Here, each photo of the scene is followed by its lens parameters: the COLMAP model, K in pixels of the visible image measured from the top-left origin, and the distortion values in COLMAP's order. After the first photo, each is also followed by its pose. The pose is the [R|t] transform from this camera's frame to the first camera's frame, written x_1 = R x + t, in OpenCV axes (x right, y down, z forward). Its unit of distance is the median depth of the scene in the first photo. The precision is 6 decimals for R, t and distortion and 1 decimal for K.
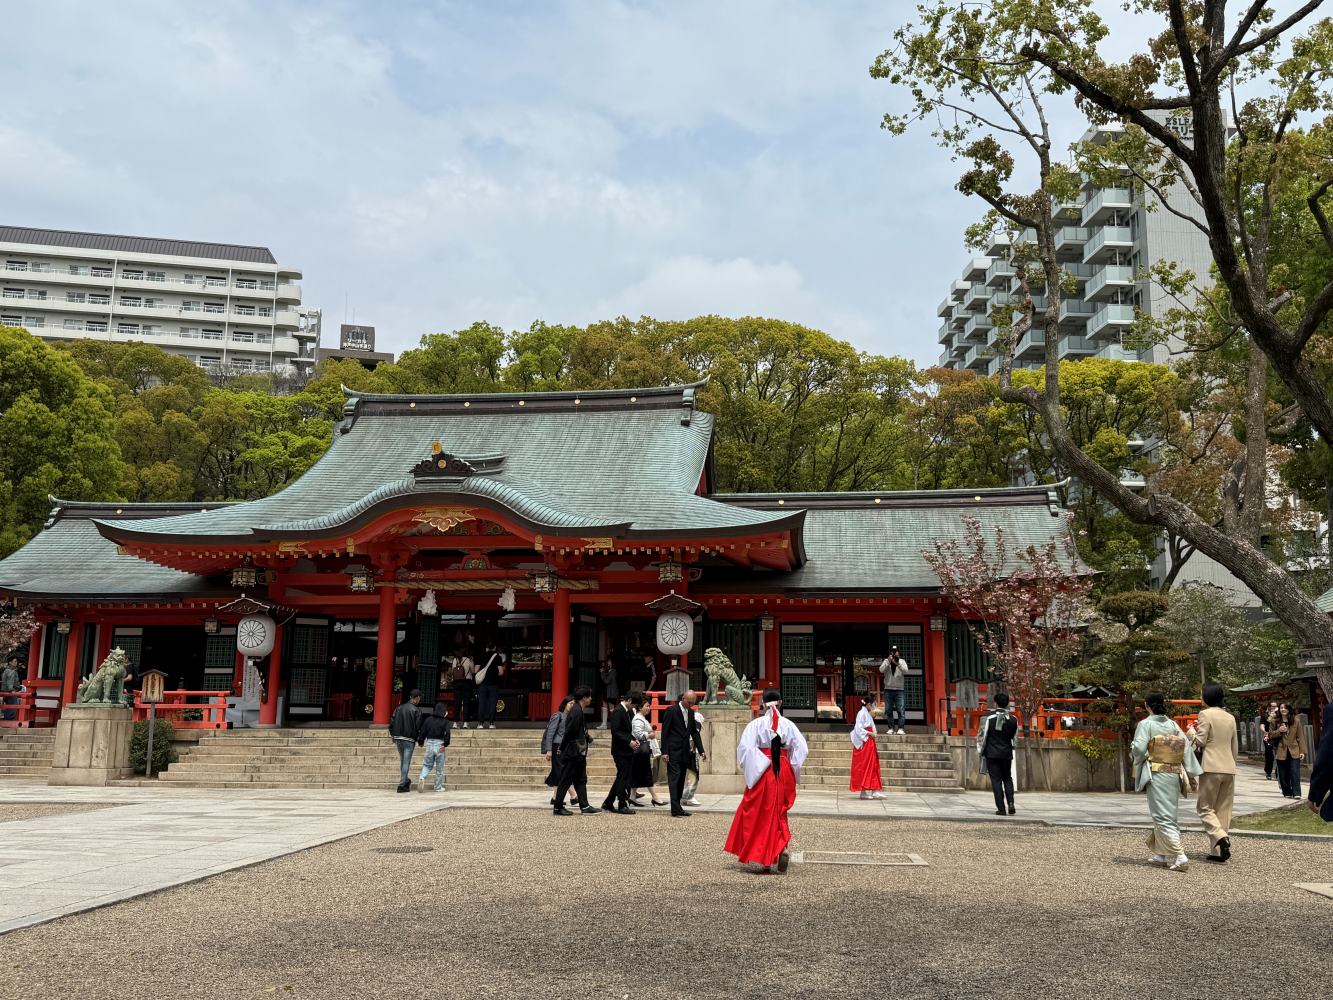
lens RADIAL K [[1265.2, 0, 659.6], [0, 1265.2, 502.9], [0, 0, 1]] dist [0.188690, -0.406630]
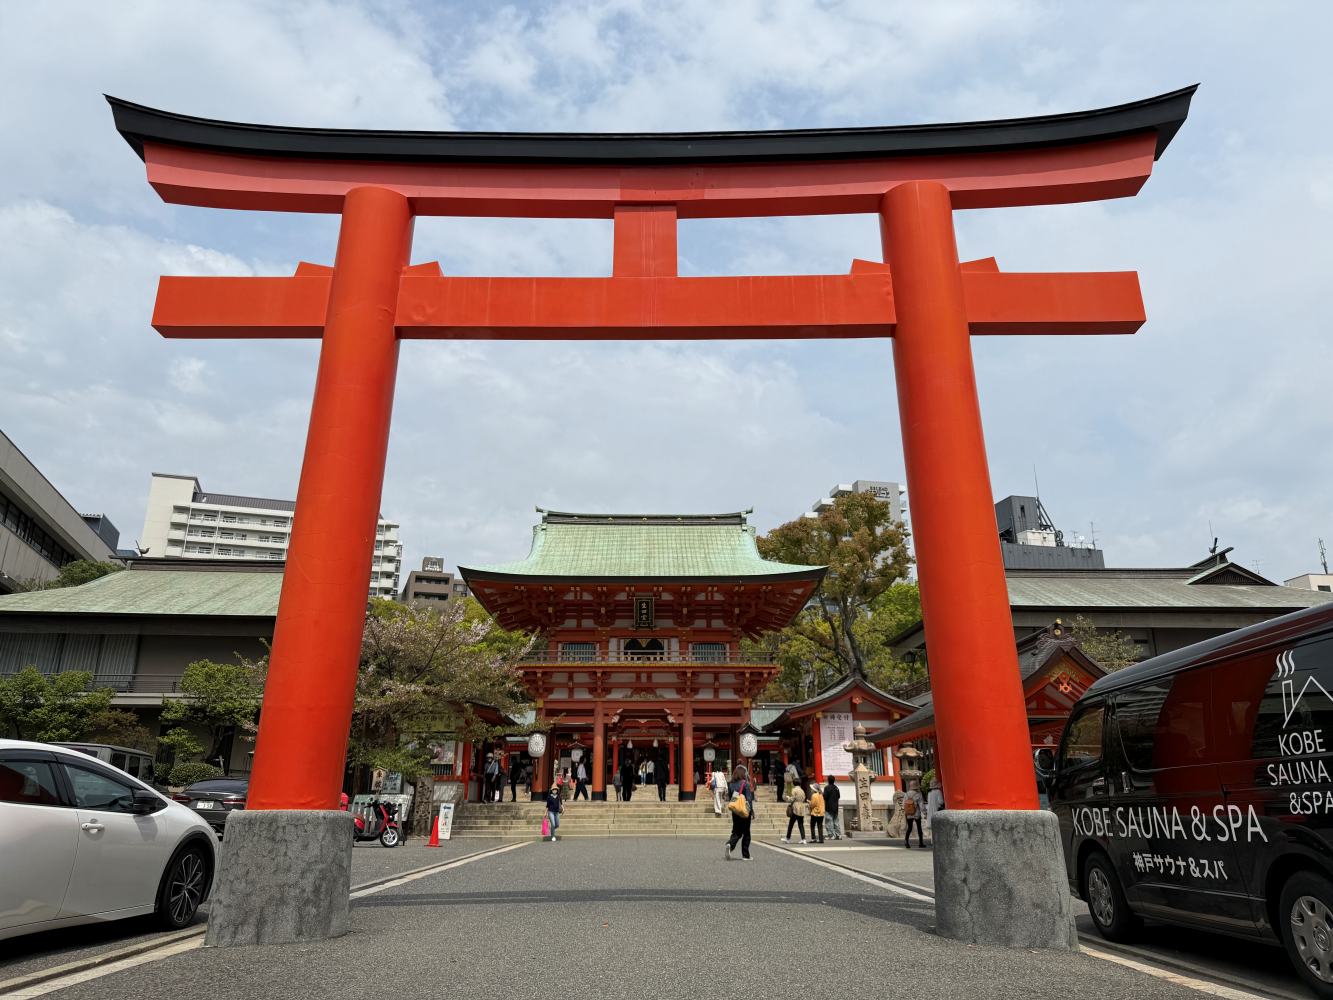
lens RADIAL K [[902.3, 0, 674.2], [0, 902.3, 499.6], [0, 0, 1]] dist [0.140432, -0.222743]
pose [[0.989427, 0.030821, 0.141719, -0.391063], [-0.010740, 0.990047, -0.140329, -0.198325], [-0.144633, 0.137323, 0.979910, -1.266872]]
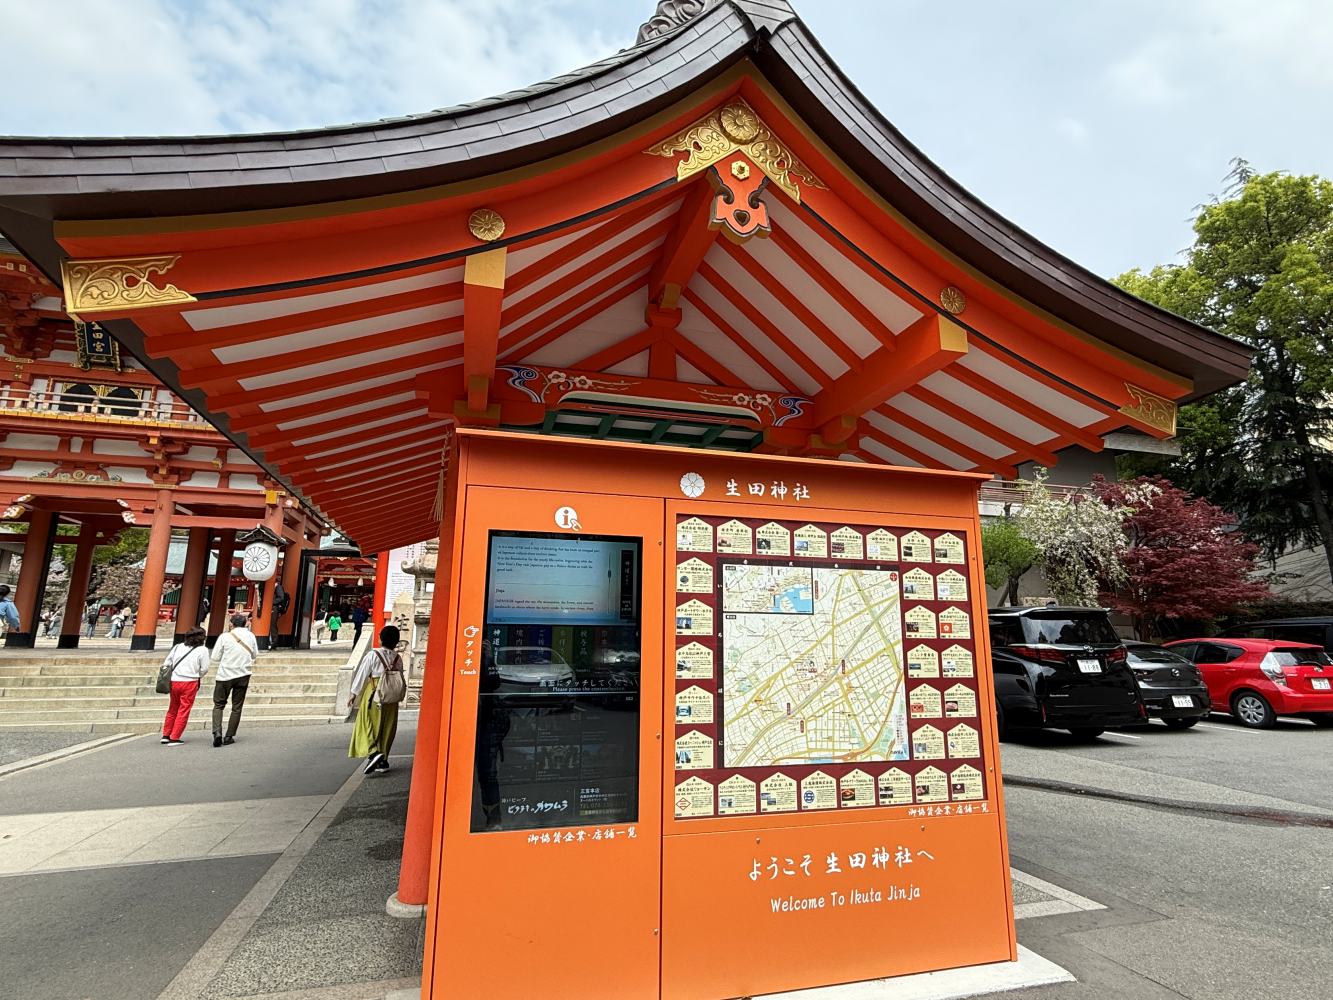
lens RADIAL K [[659.8, 0, 664.8], [0, 659.8, 495.6], [0, 0, 1]] dist [-0.005178, -0.000864]
pose [[0.921979, 0.069938, 0.380873, -0.057461], [-0.059861, 0.997473, -0.038257, -0.109328], [-0.382586, 0.012473, 0.923836, -0.723704]]
